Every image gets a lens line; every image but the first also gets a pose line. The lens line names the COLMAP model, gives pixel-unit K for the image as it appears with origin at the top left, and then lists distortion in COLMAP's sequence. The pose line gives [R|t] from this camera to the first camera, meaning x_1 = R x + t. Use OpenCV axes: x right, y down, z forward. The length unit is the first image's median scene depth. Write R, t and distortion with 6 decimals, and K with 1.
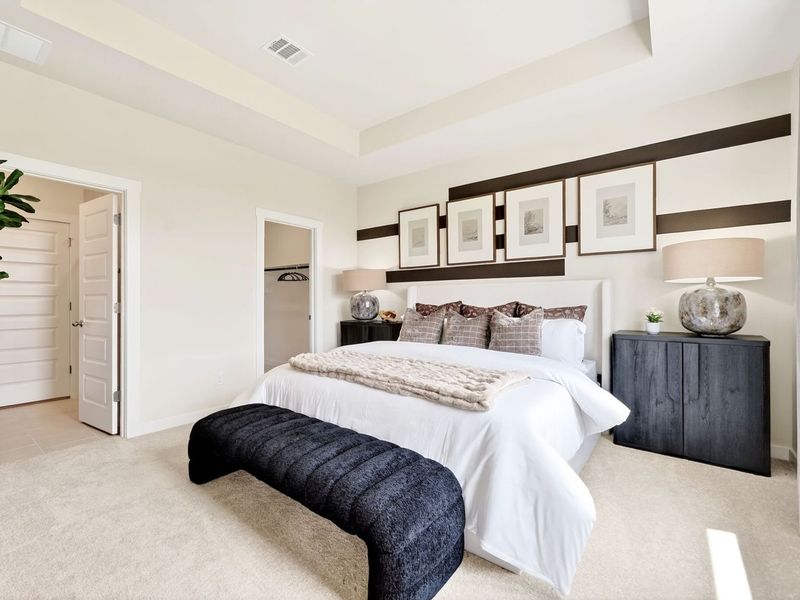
lens RADIAL K [[339.7, 0, 404.5], [0, 339.7, 301.0], [0, 0, 1]] dist [-0.001145, -0.000069]
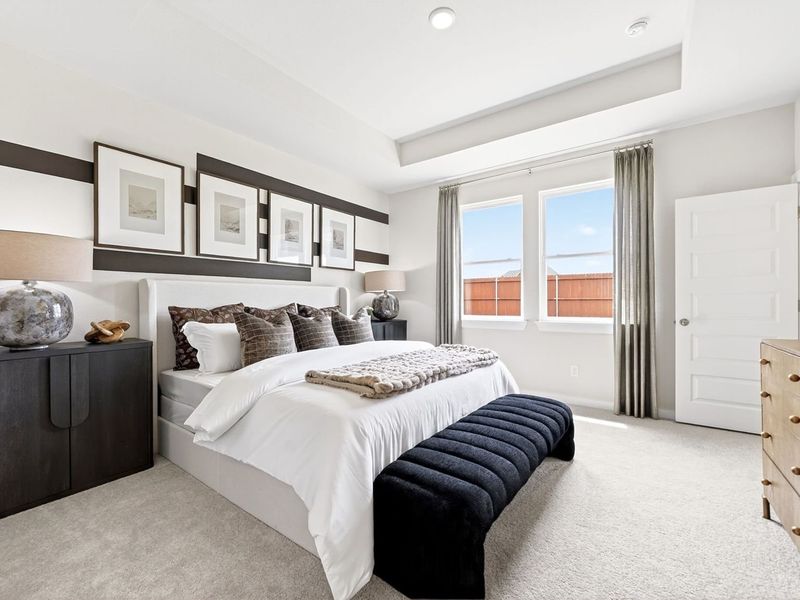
lens RADIAL K [[339.7, 0, 405.1], [0, 339.7, 300.0], [0, 0, 1]] dist [-0.001145, -0.000069]
pose [[0.005448, -0.003773, 0.999978, -0.679901], [-0.007628, 0.999964, 0.003815, -0.014135], [-0.999956, -0.007648, 0.005419, 0.588623]]
